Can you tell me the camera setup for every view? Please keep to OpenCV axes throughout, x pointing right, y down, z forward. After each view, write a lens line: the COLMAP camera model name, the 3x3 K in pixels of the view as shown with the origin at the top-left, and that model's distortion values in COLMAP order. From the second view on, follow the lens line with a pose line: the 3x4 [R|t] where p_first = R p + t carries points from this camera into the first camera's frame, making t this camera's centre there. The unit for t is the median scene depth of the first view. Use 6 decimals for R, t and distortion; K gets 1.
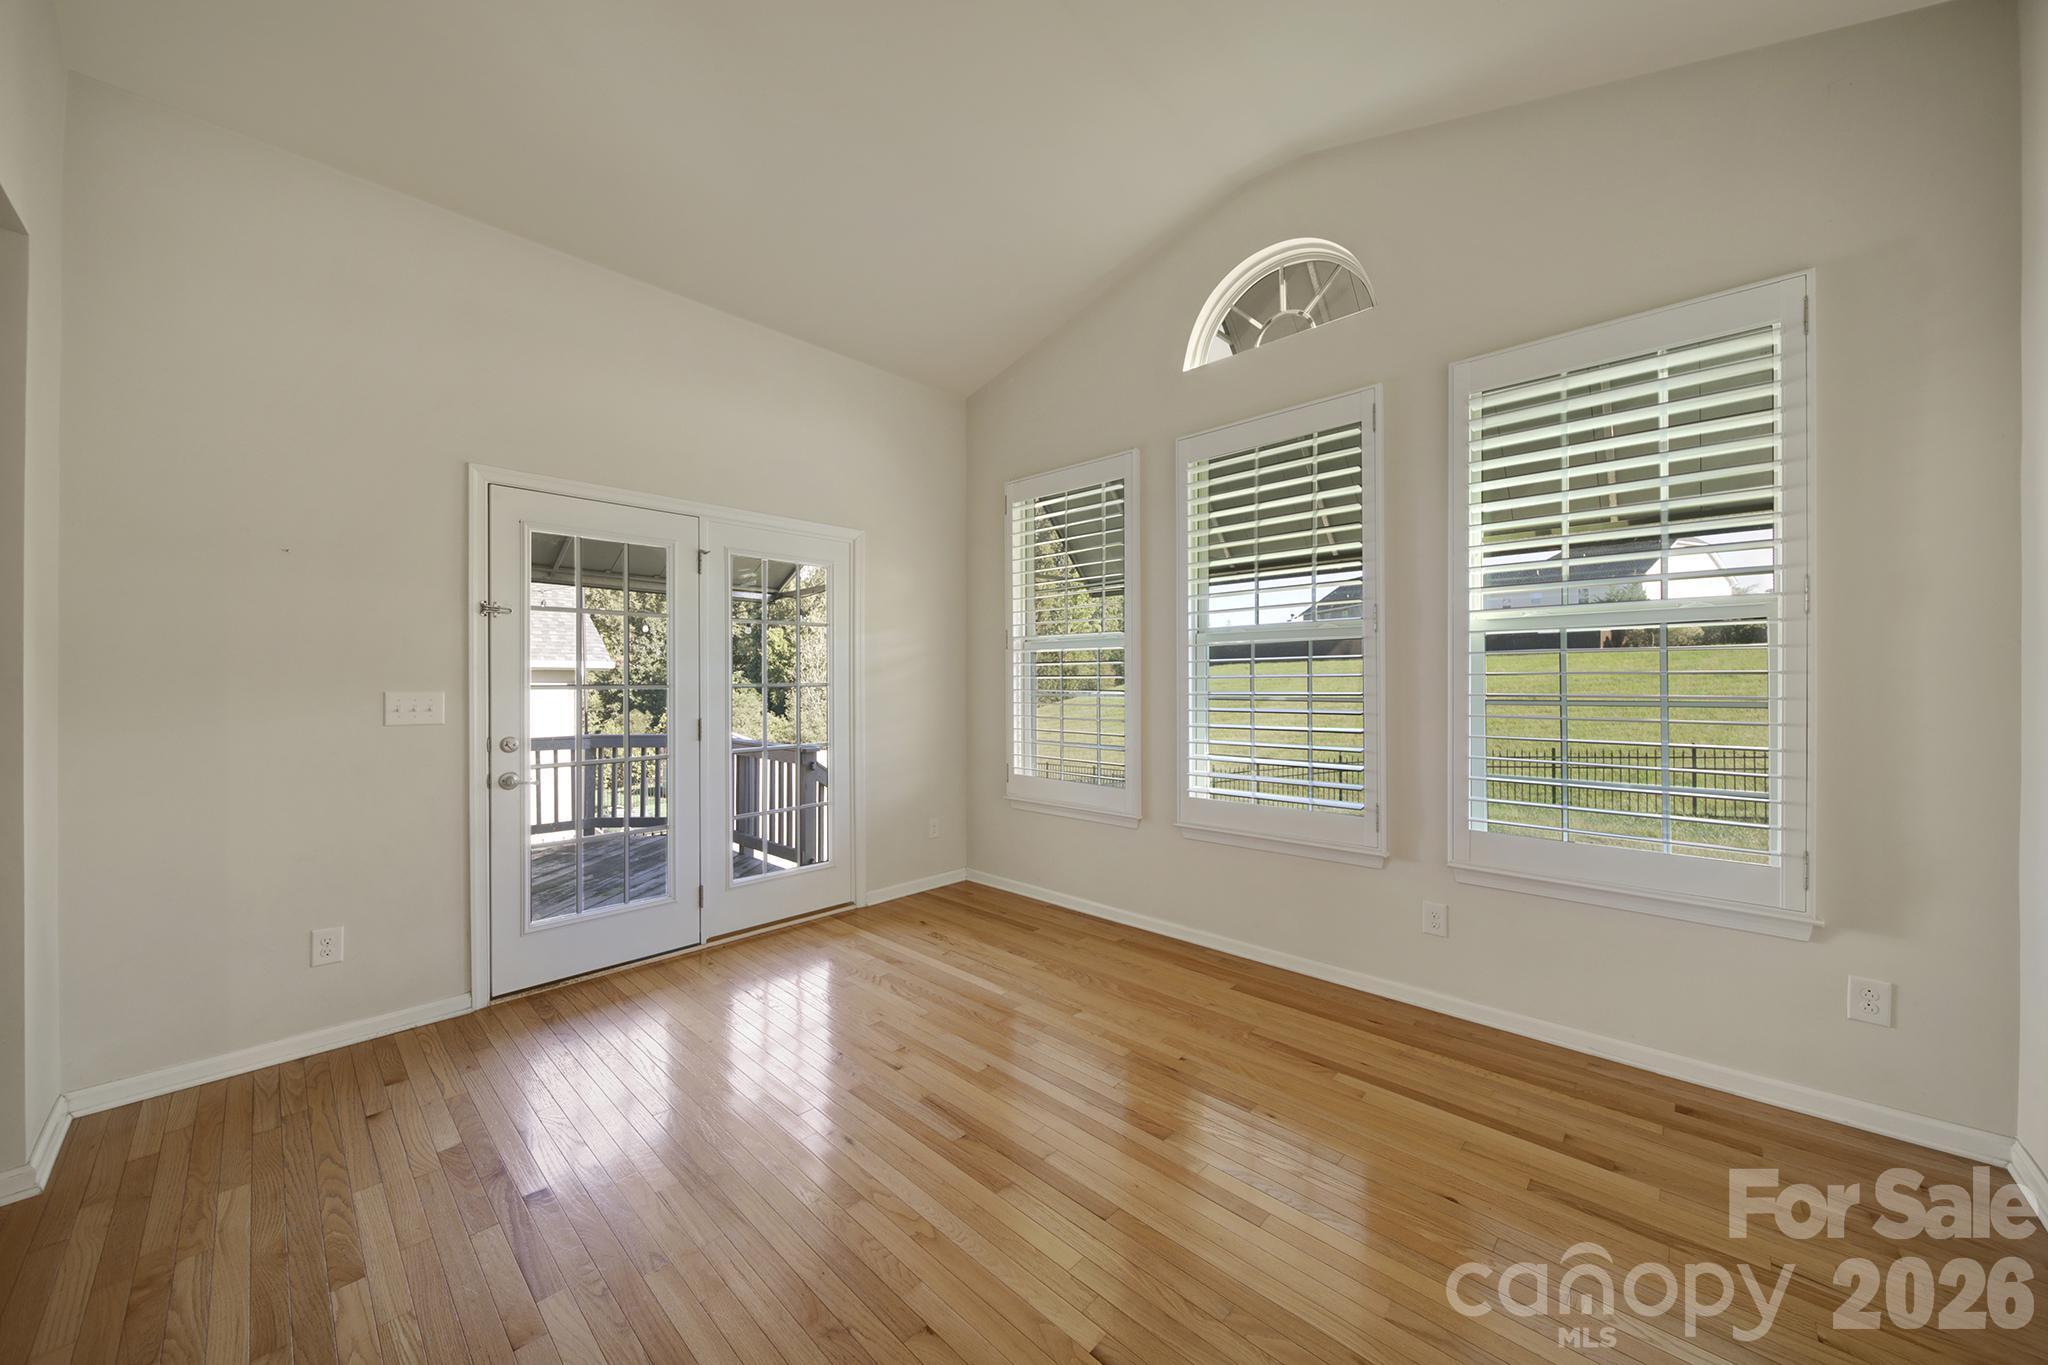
lens RADIAL K [[721.6, 0, 1023.5], [0, 721.6, 671.5], [0, 0, 1]] dist [-0.001045, -0.000175]
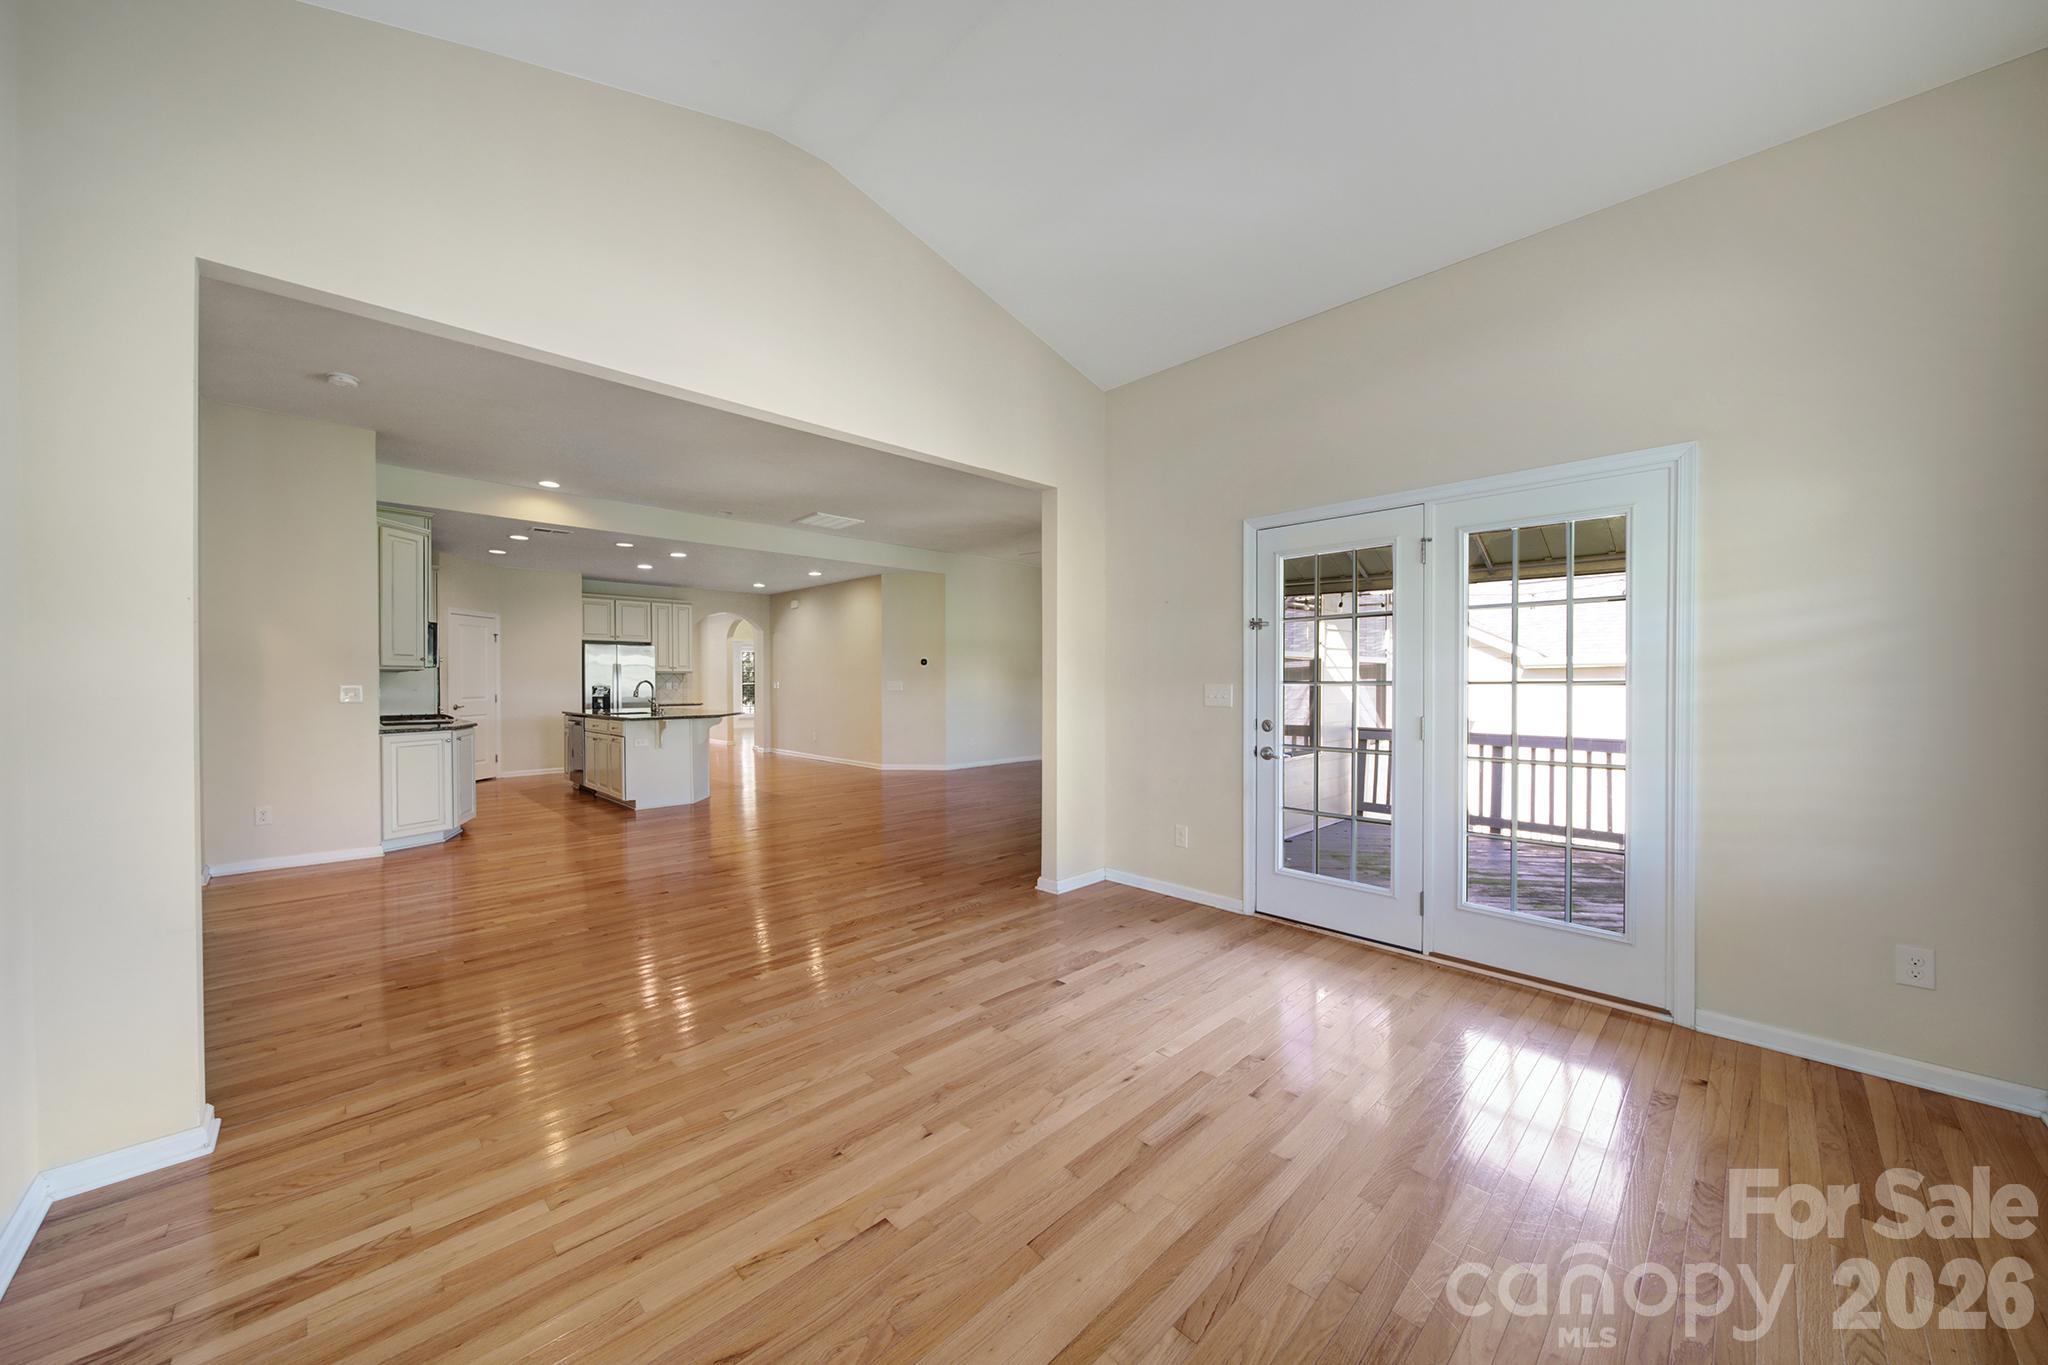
lens RADIAL K [[721.6, 0, 1023.5], [0, 721.6, 671.5], [0, 0, 1]] dist [-0.001045, -0.000175]
pose [[-0.032124, -0.007951, -0.999452, 0.531907], [0.011226, 0.999902, -0.008315, 0.008090], [0.999421, -0.011487, -0.032031, 0.516177]]
